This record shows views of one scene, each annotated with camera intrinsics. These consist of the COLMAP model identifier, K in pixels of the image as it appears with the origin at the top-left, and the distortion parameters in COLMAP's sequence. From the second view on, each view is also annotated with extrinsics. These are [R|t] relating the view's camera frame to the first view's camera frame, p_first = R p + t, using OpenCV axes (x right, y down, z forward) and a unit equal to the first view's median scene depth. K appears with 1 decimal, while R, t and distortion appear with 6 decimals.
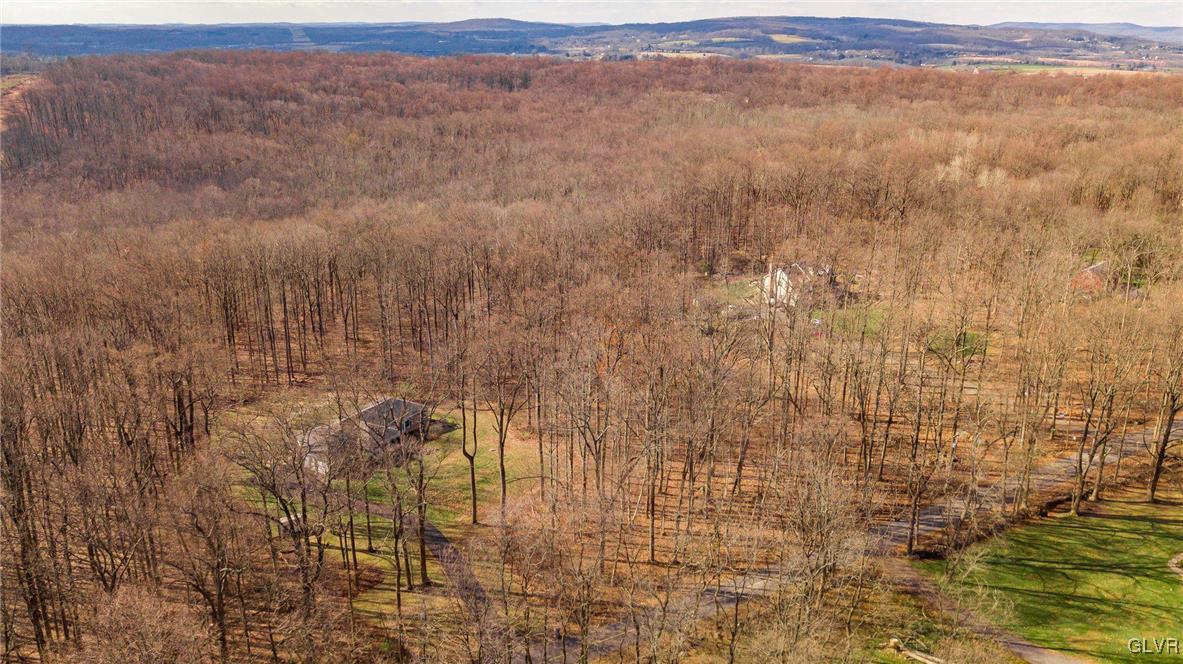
lens RADIAL K [[940.1, 0, 590.4], [0, 940.1, 300.9], [0, 0, 1]] dist [-0.006978, -0.008134]
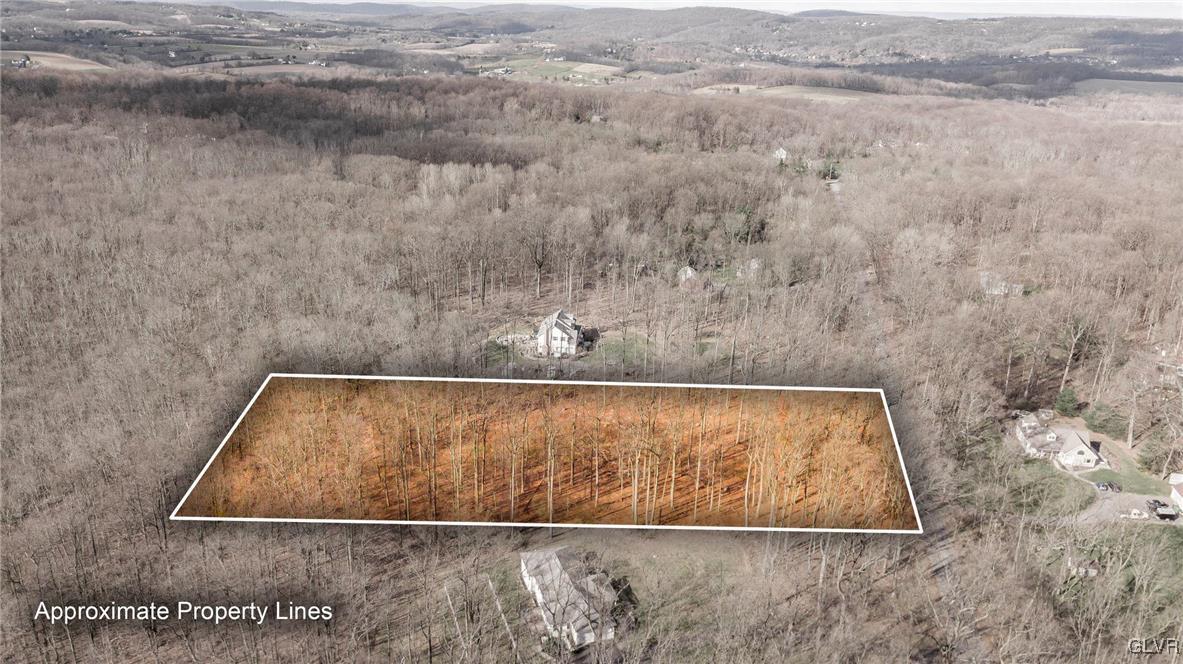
lens RADIAL K [[902.3, 0, 591.5], [0, 902.3, 332.0], [0, 0, 1]] dist [-0.009647, 0.011019]
pose [[0.654318, -0.238005, 0.717790, -0.834841], [0.184527, 0.970740, 0.153668, -0.276535], [-0.733361, 0.031904, 0.679091, 0.278179]]
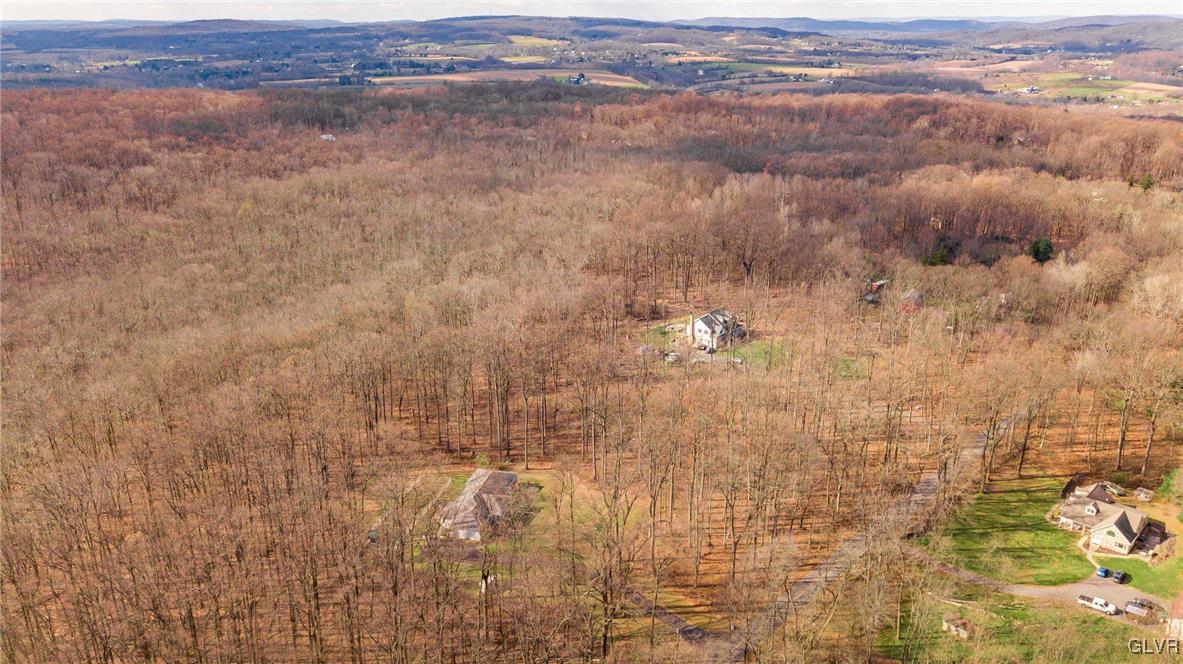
lens RADIAL K [[902.3, 0, 591.5], [0, 902.3, 332.0], [0, 0, 1]] dist [-0.009647, 0.011019]
pose [[0.960100, -0.094804, 0.263096, -0.380574], [0.081857, 0.994850, 0.059769, -0.146668], [-0.267407, -0.035848, 0.962917, -0.211284]]
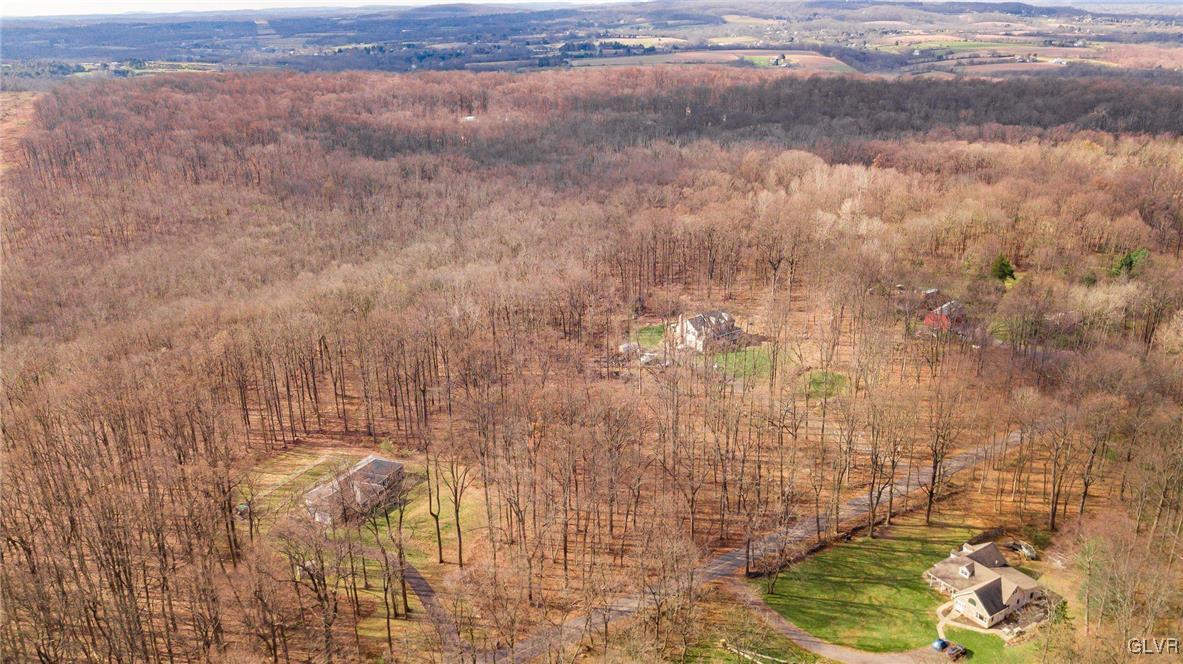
lens RADIAL K [[902.3, 0, 591.5], [0, 902.3, 332.0], [0, 0, 1]] dist [-0.009647, 0.011019]
pose [[0.998902, -0.033933, 0.032292, 0.052588], [0.031724, 0.997275, 0.066611, -0.144147], [-0.034464, -0.065513, 0.997256, -0.244122]]
